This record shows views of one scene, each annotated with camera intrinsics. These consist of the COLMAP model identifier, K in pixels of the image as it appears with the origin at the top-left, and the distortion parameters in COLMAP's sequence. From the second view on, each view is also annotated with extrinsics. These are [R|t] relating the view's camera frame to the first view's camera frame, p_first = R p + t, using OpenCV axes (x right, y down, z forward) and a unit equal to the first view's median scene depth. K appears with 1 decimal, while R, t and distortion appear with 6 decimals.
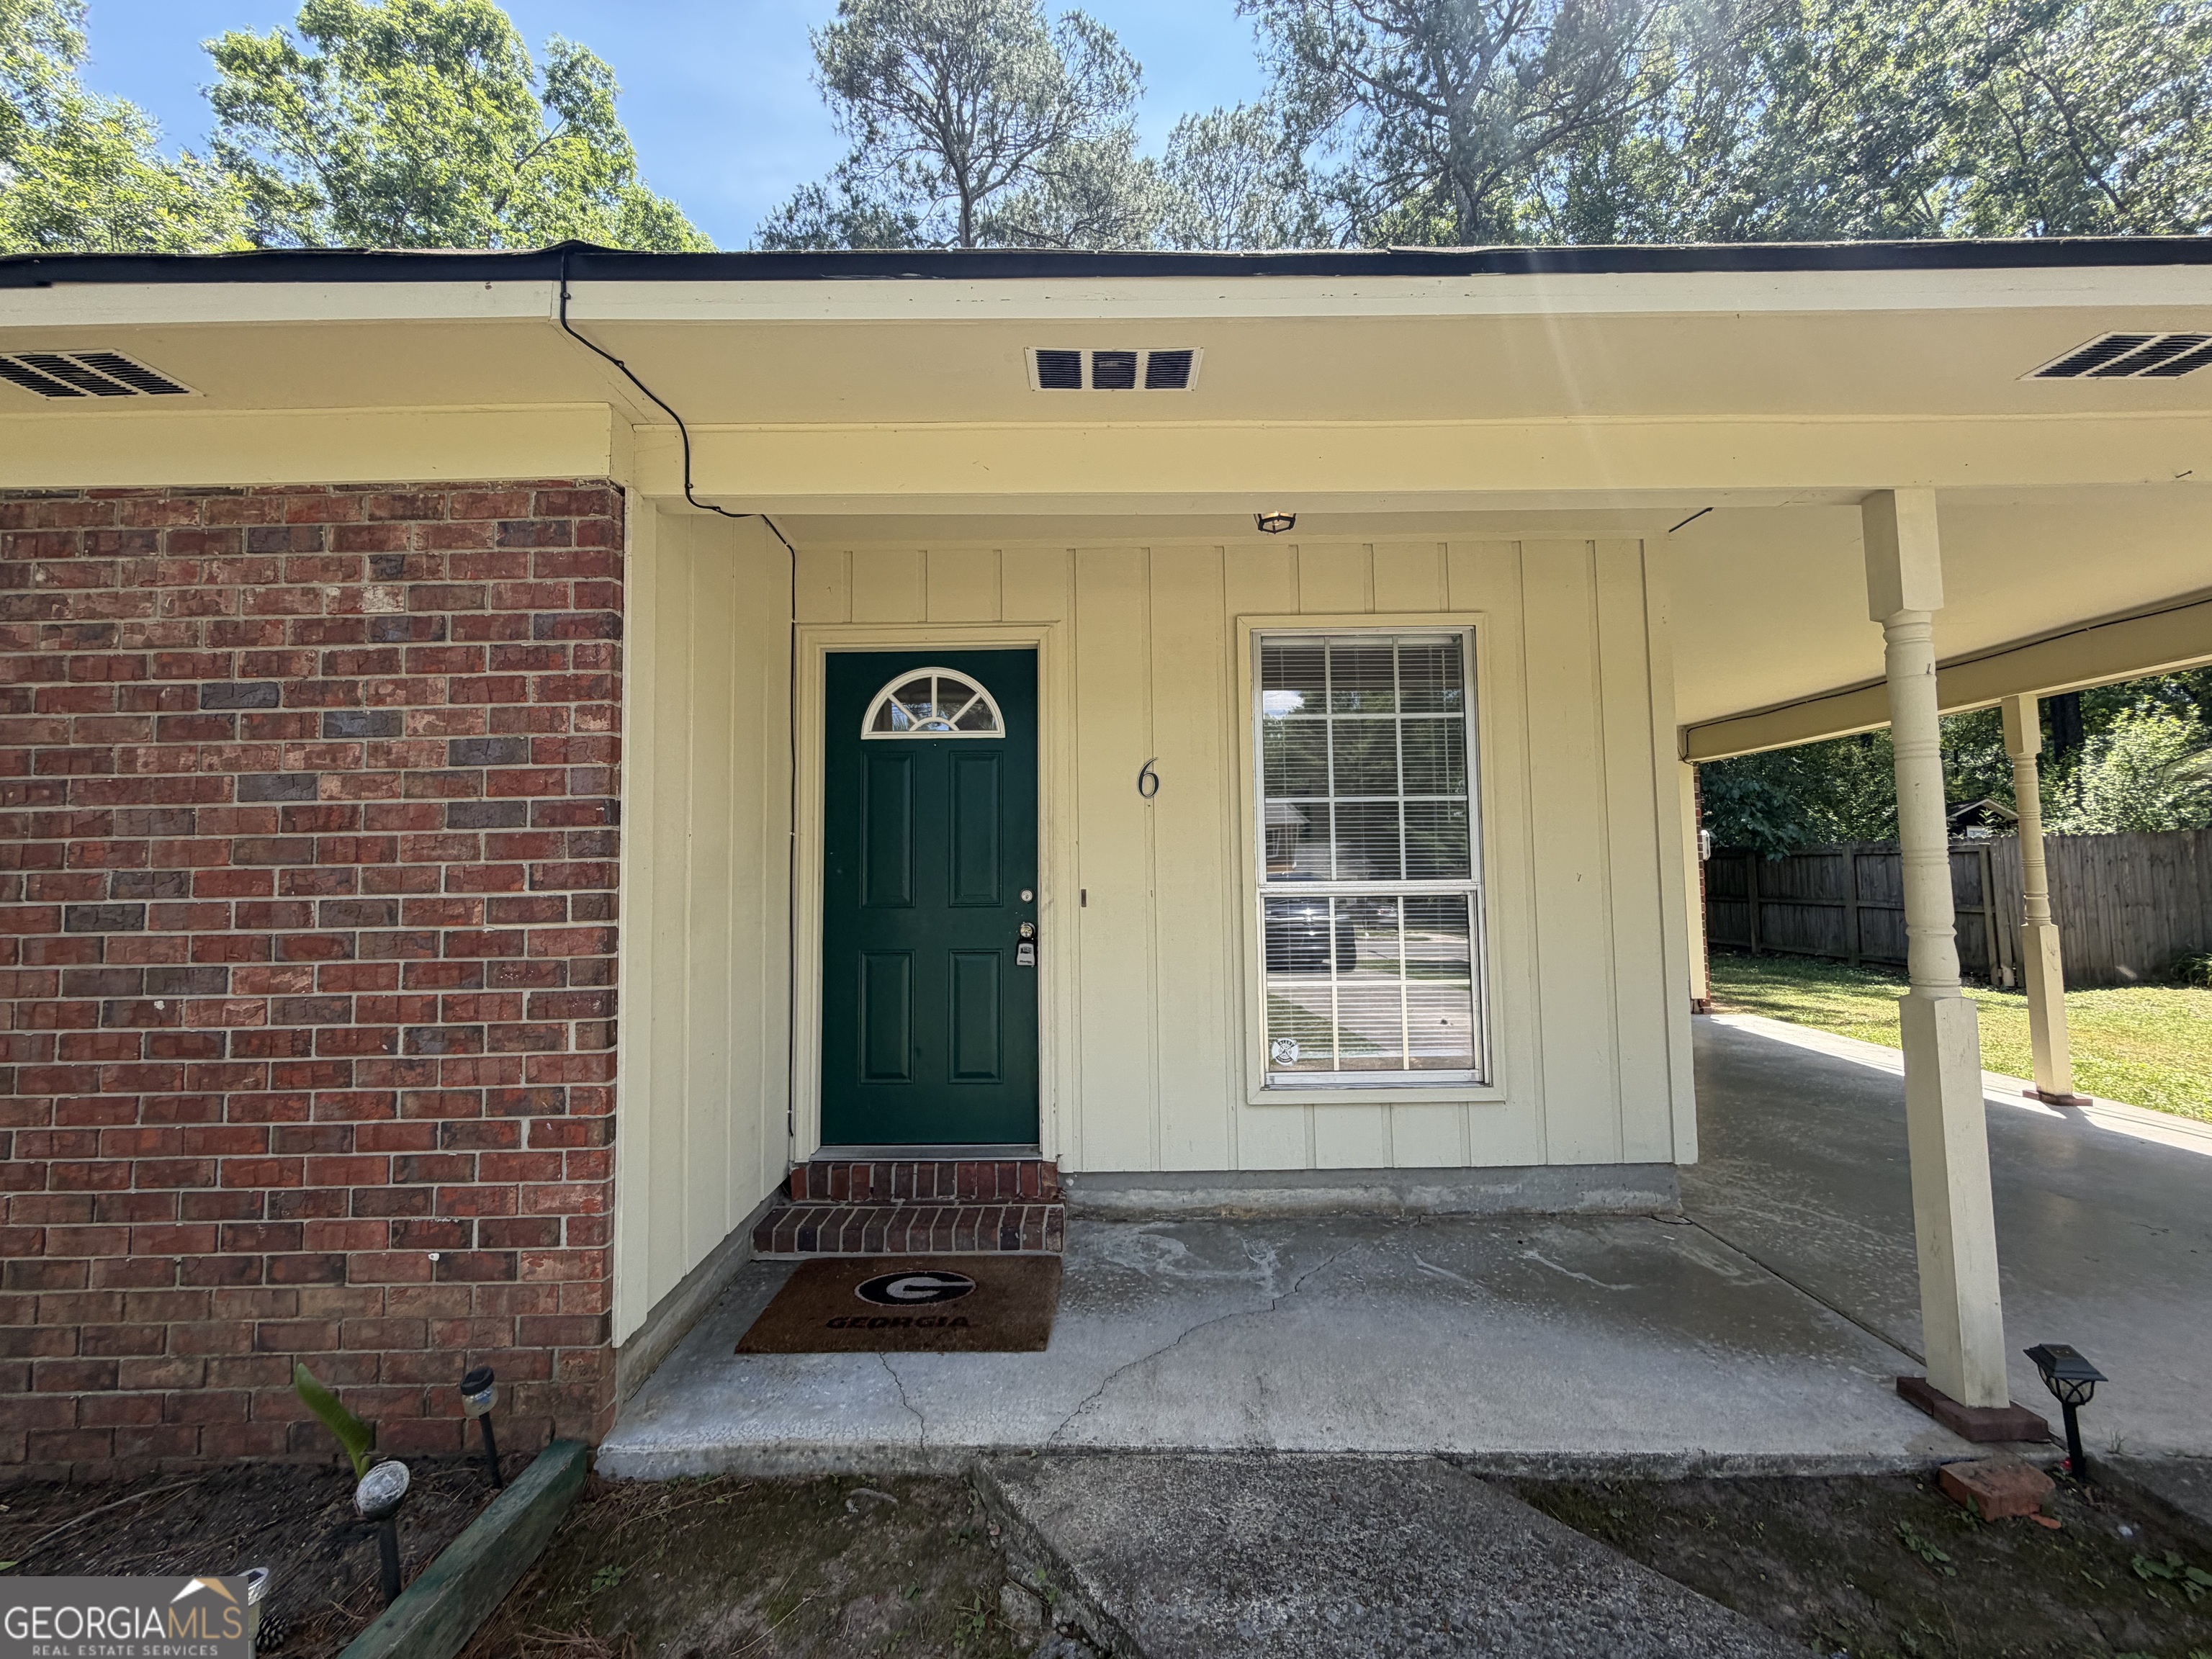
lens RADIAL K [[885.5, 0, 1102.5], [0, 885.5, 828.6], [0, 0, 1]] dist [-0.001292, -0.000511]
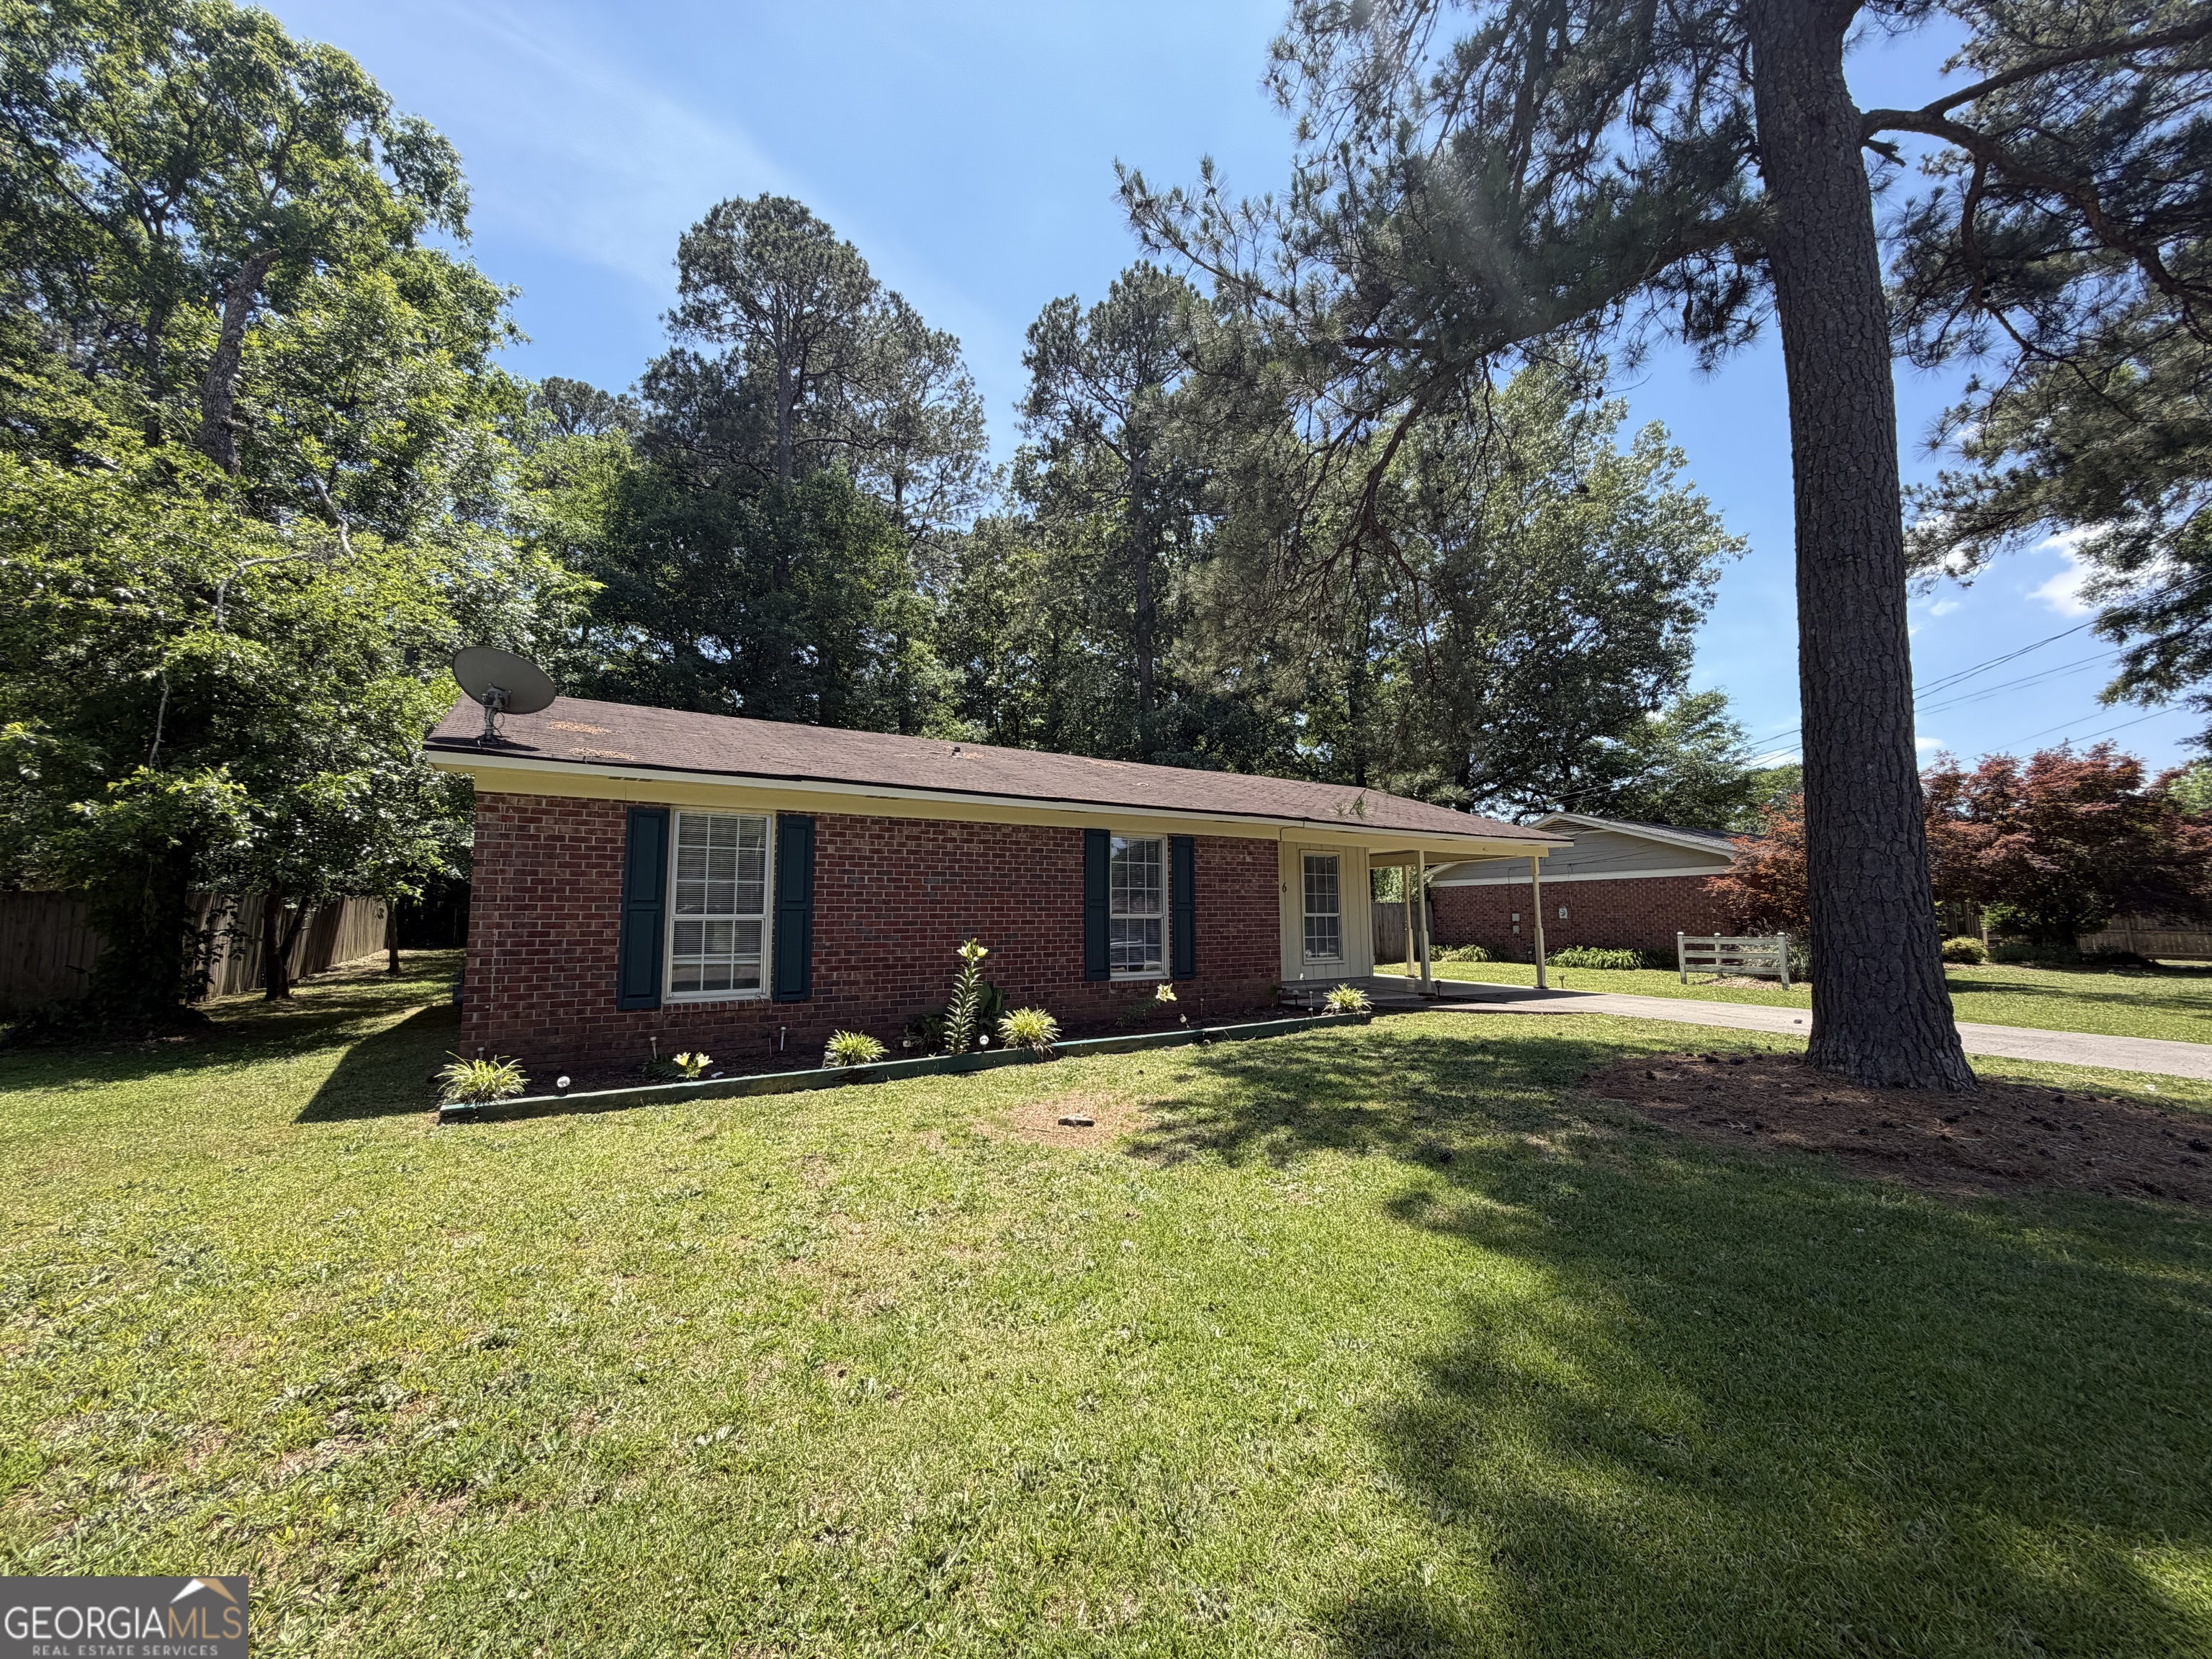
lens RADIAL K [[885.5, 0, 1100.3], [0, 885.5, 819.0], [0, 0, 1]] dist [-0.001292, -0.000511]
pose [[0.838421, 0.071916, 0.540258, -3.035569], [-0.036569, 0.996445, -0.075890, -0.032546], [-0.543795, 0.043871, 0.838071, -2.093088]]
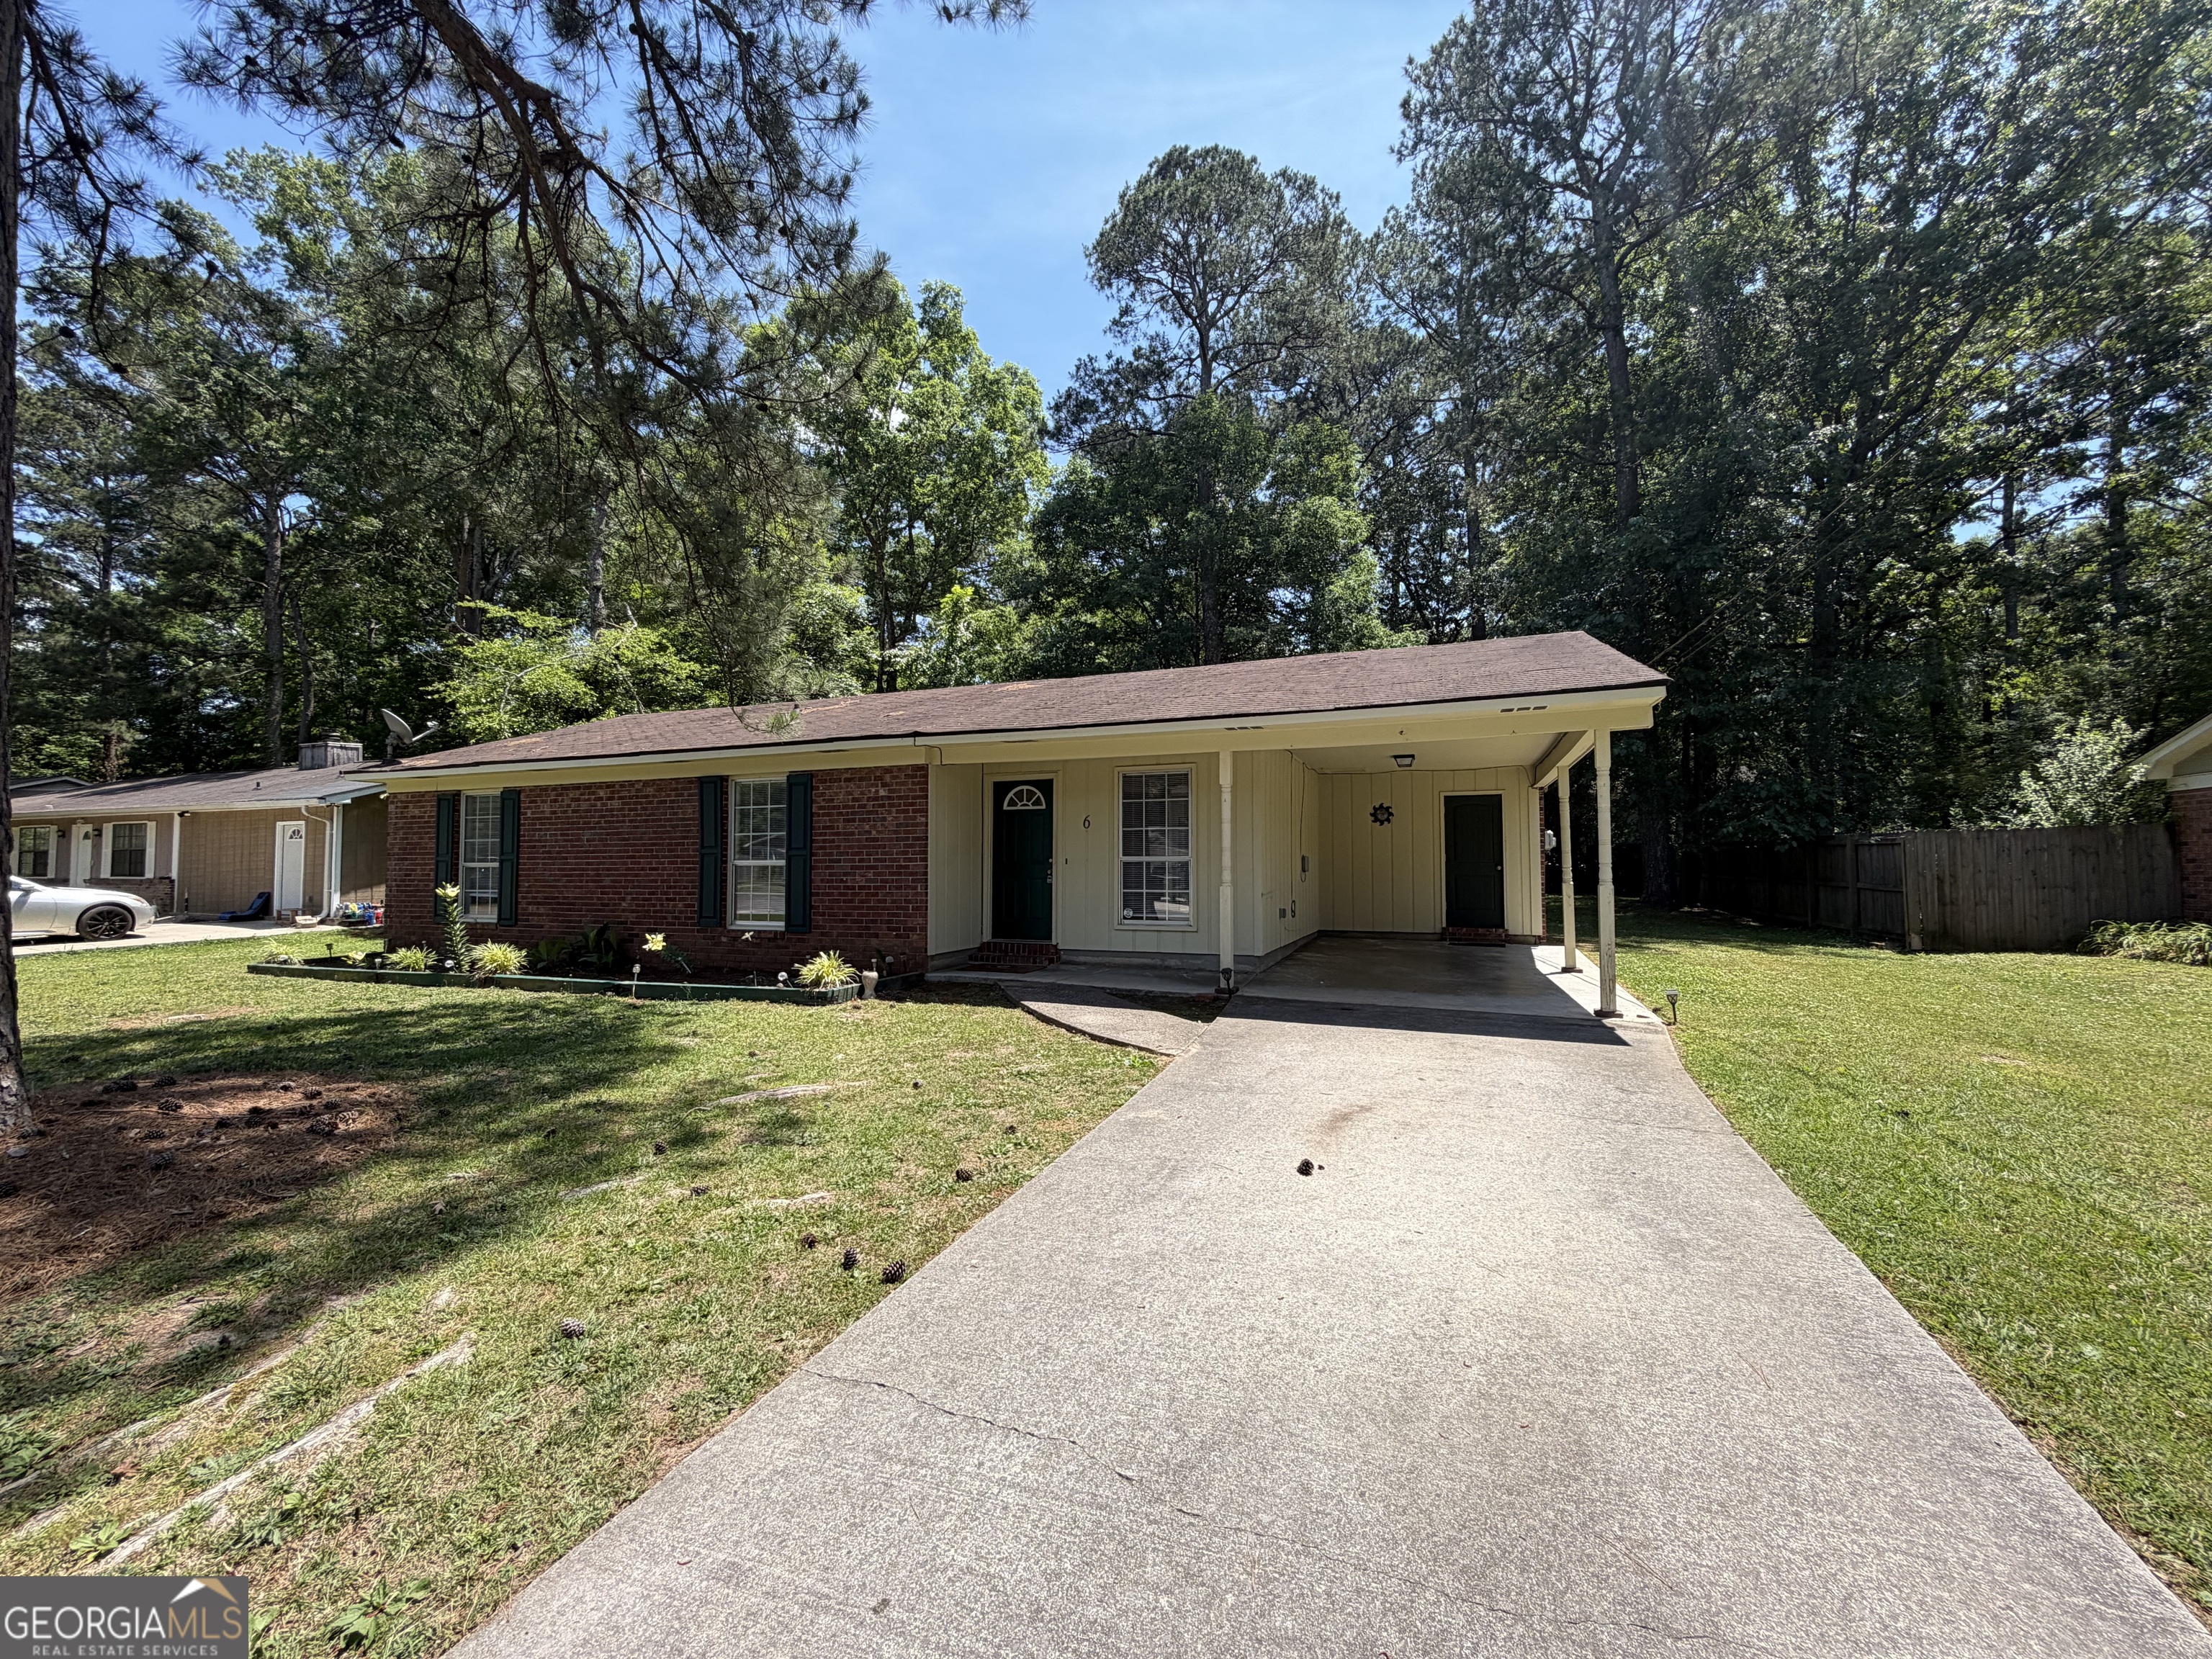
lens RADIAL K [[885.5, 0, 1099.9], [0, 885.5, 831.1], [0, 0, 1]] dist [-0.001292, -0.000511]
pose [[0.930416, -0.003672, -0.366486, 1.238816], [0.010418, 0.999811, 0.016431, -0.078077], [0.366357, -0.019106, 0.930278, -1.852282]]
